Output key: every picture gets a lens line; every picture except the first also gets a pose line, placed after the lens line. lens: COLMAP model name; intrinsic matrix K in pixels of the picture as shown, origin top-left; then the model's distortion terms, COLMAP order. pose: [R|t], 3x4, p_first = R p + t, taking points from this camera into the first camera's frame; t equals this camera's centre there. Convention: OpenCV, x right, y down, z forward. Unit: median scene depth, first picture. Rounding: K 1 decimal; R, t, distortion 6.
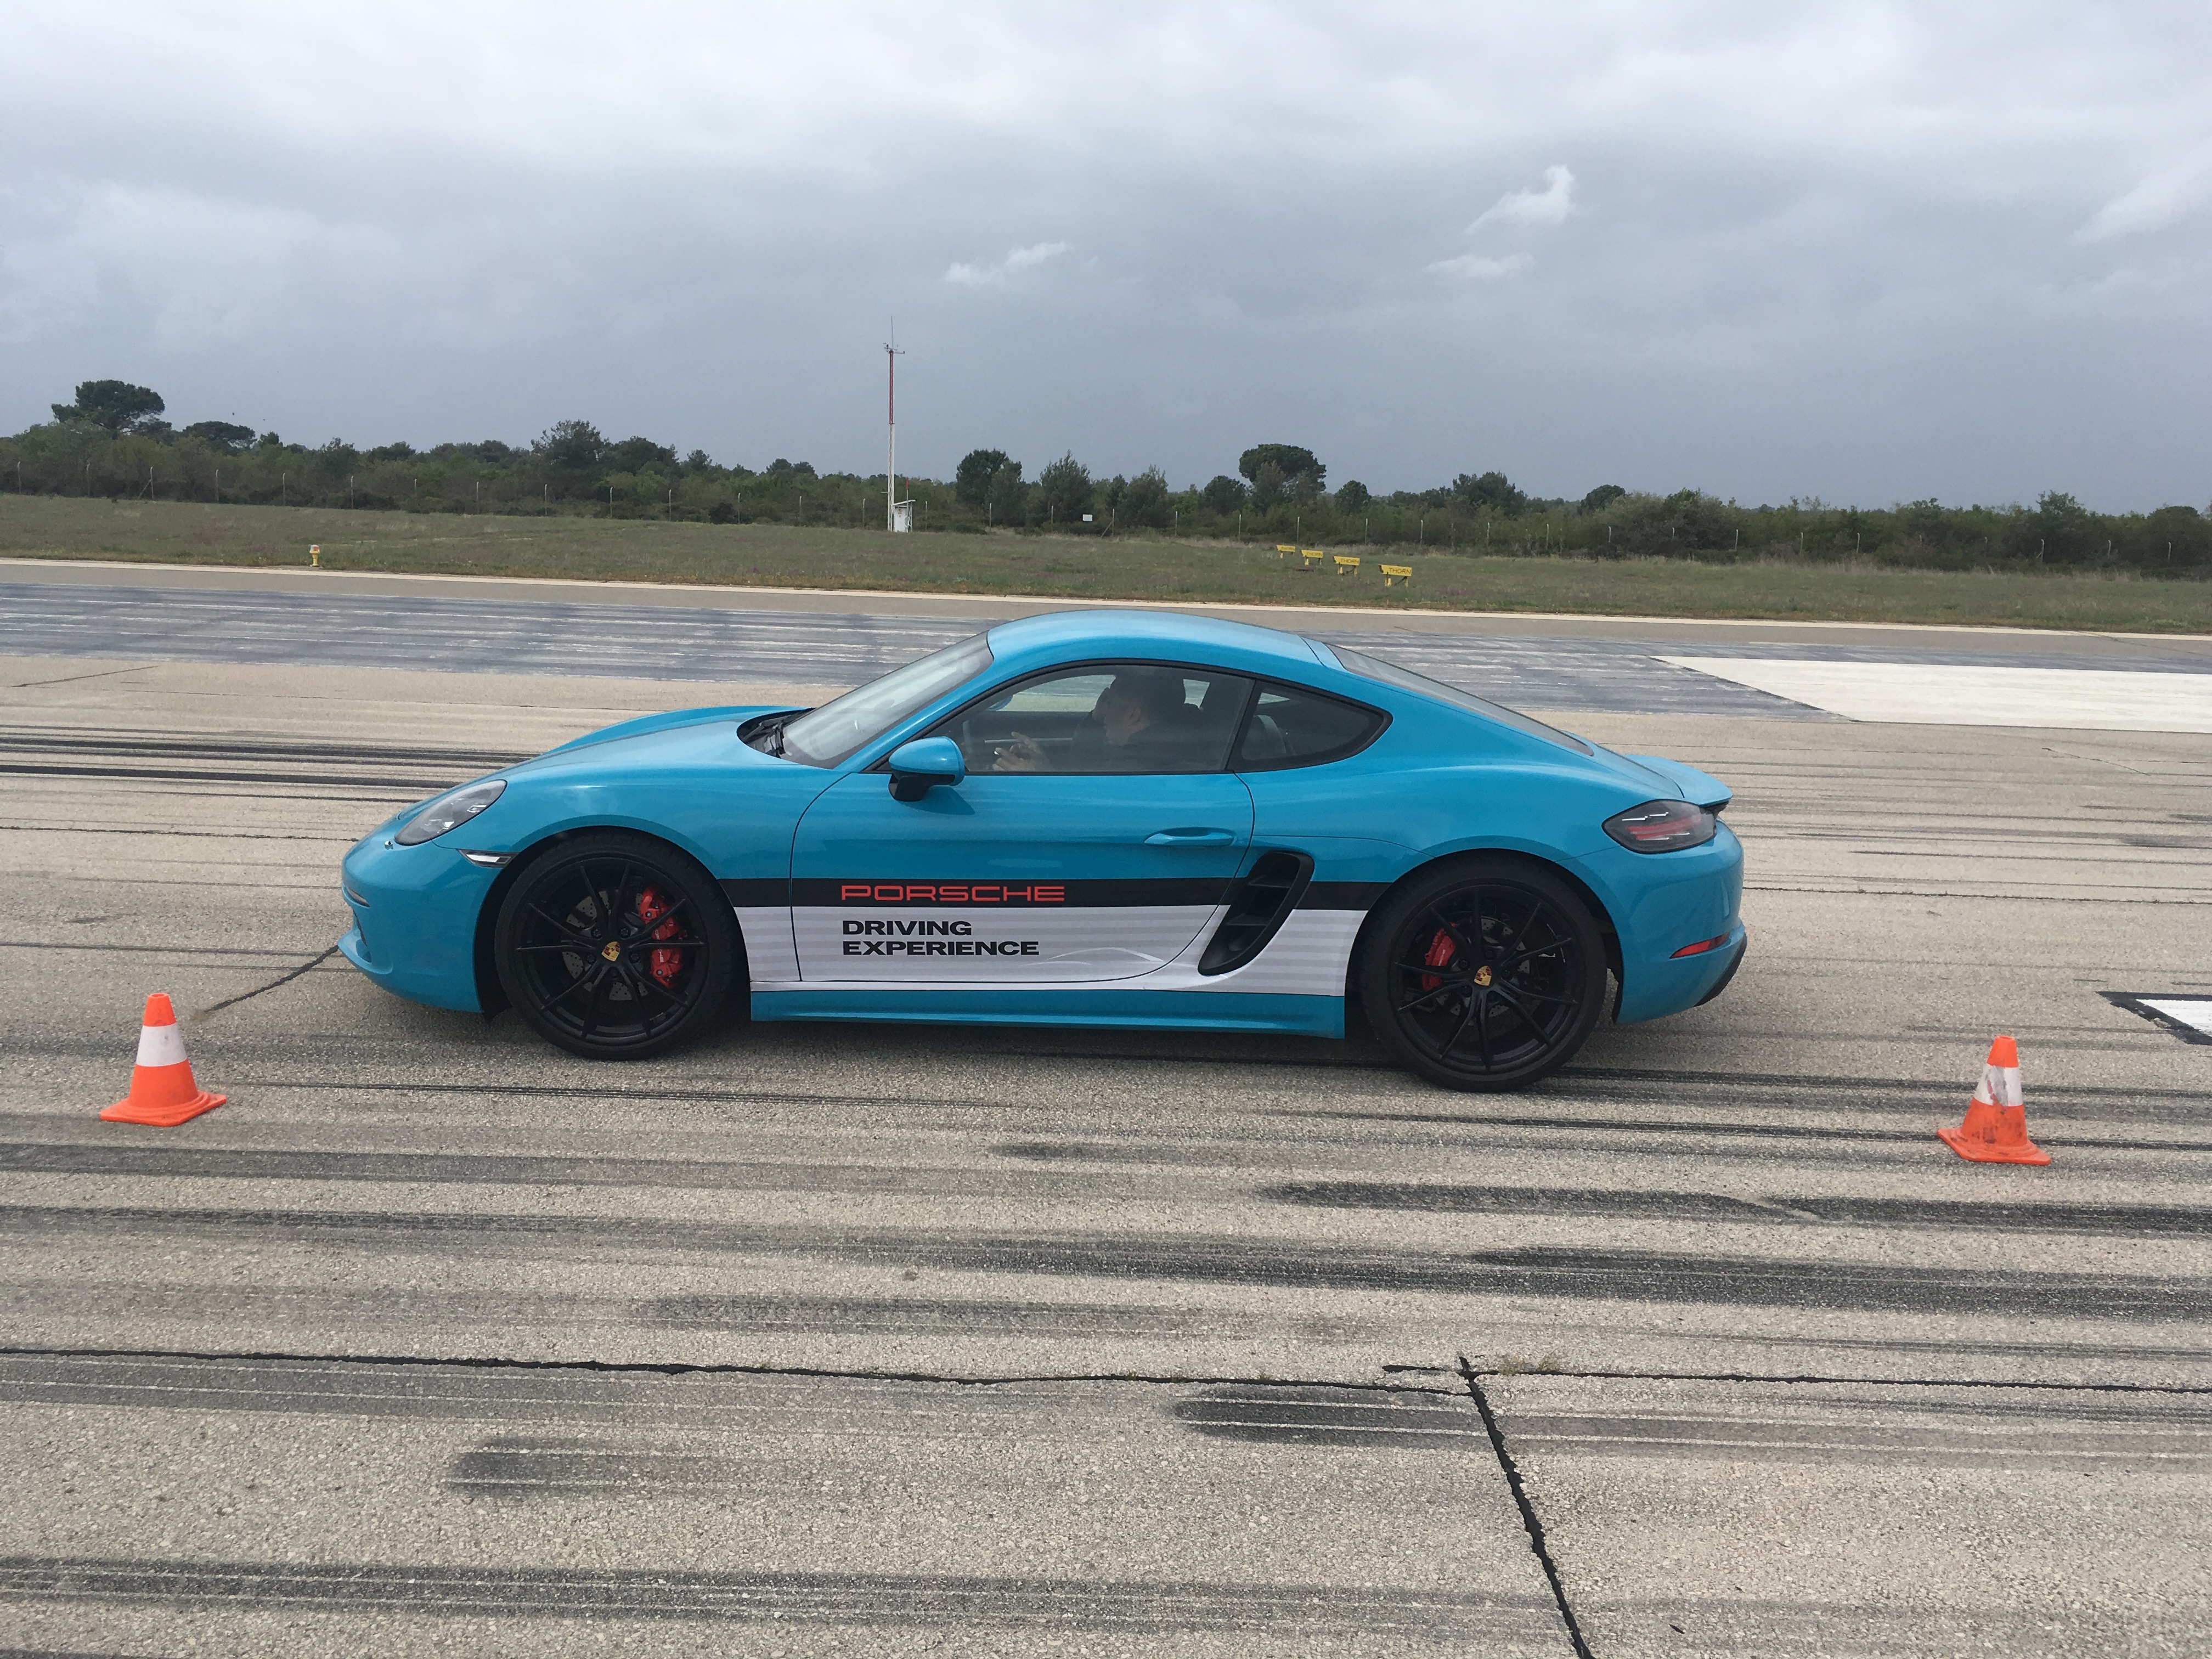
lens RADIAL K [[1907.3, 0, 1105.6], [0, 1907.3, 825.6], [0, 0, 1]] dist [0.059481, -0.074712]
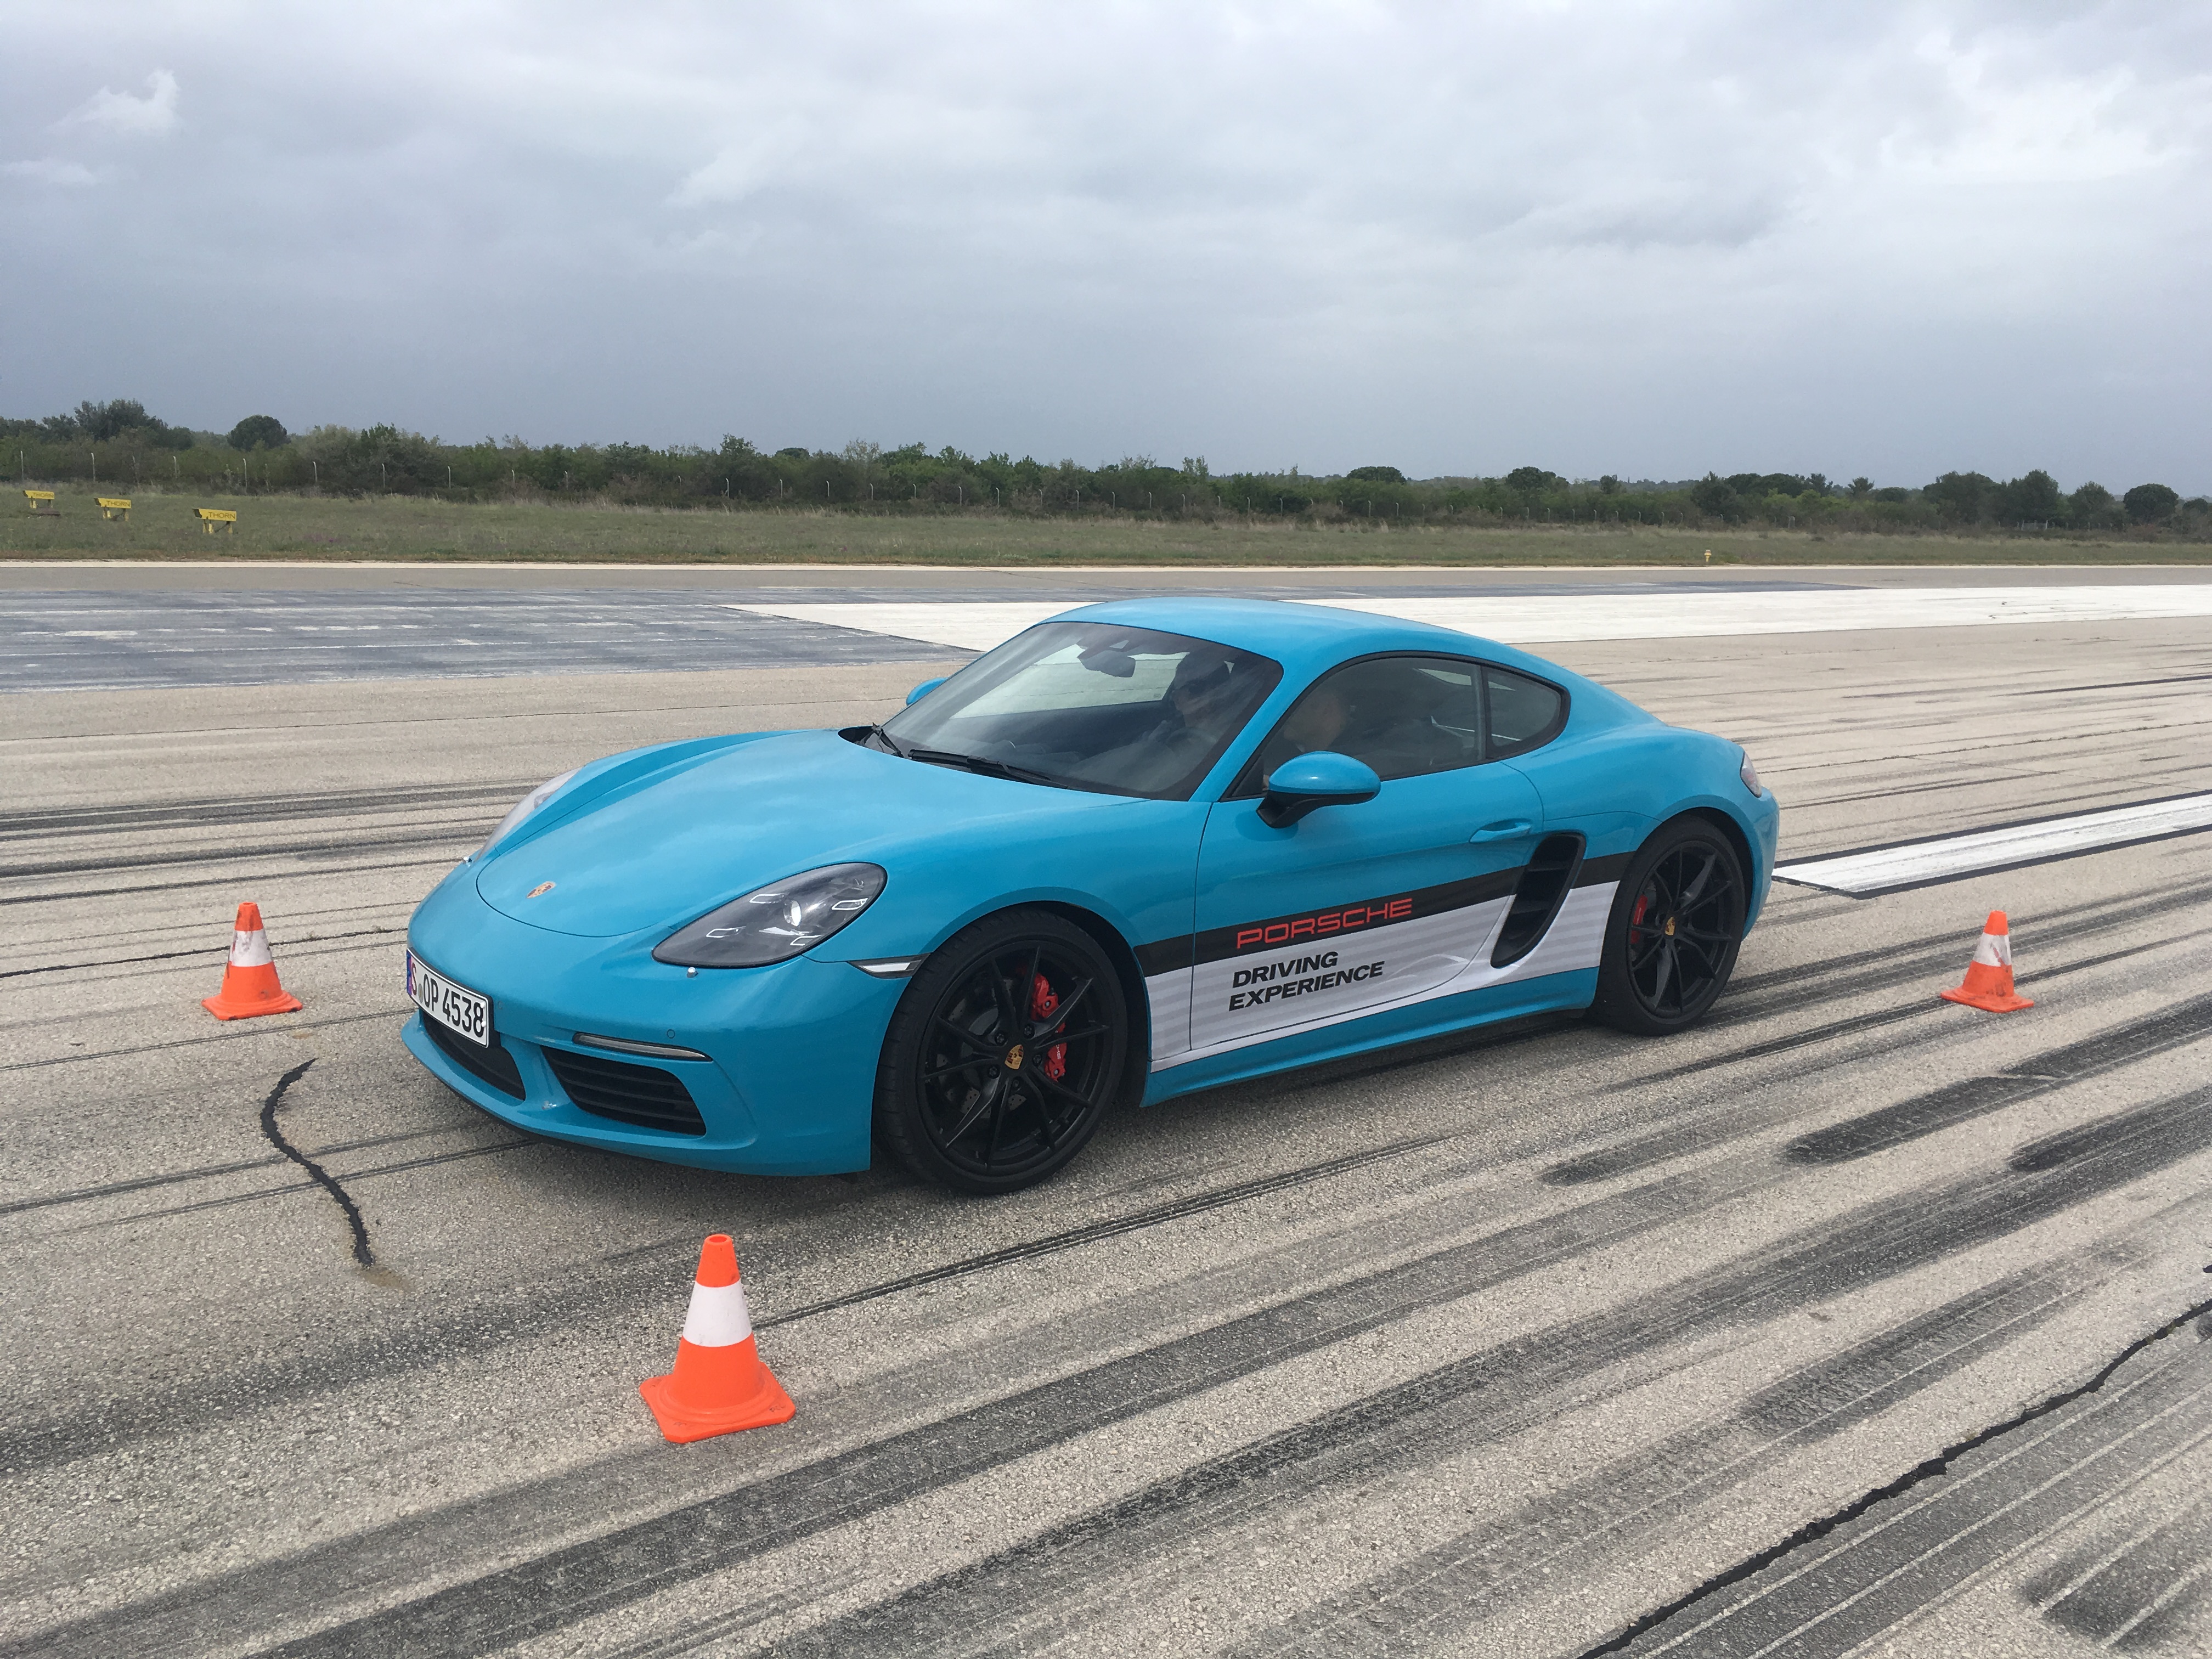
lens RADIAL K [[1907.3, 0, 1158.3], [0, 1907.3, 775.1], [0, 0, 1]] dist [0.059481, -0.074712]
pose [[0.777456, -0.099683, 0.620988, -0.697880], [0.095660, 0.994614, 0.039895, -0.078321], [-0.621620, 0.028387, 0.782804, 0.332873]]
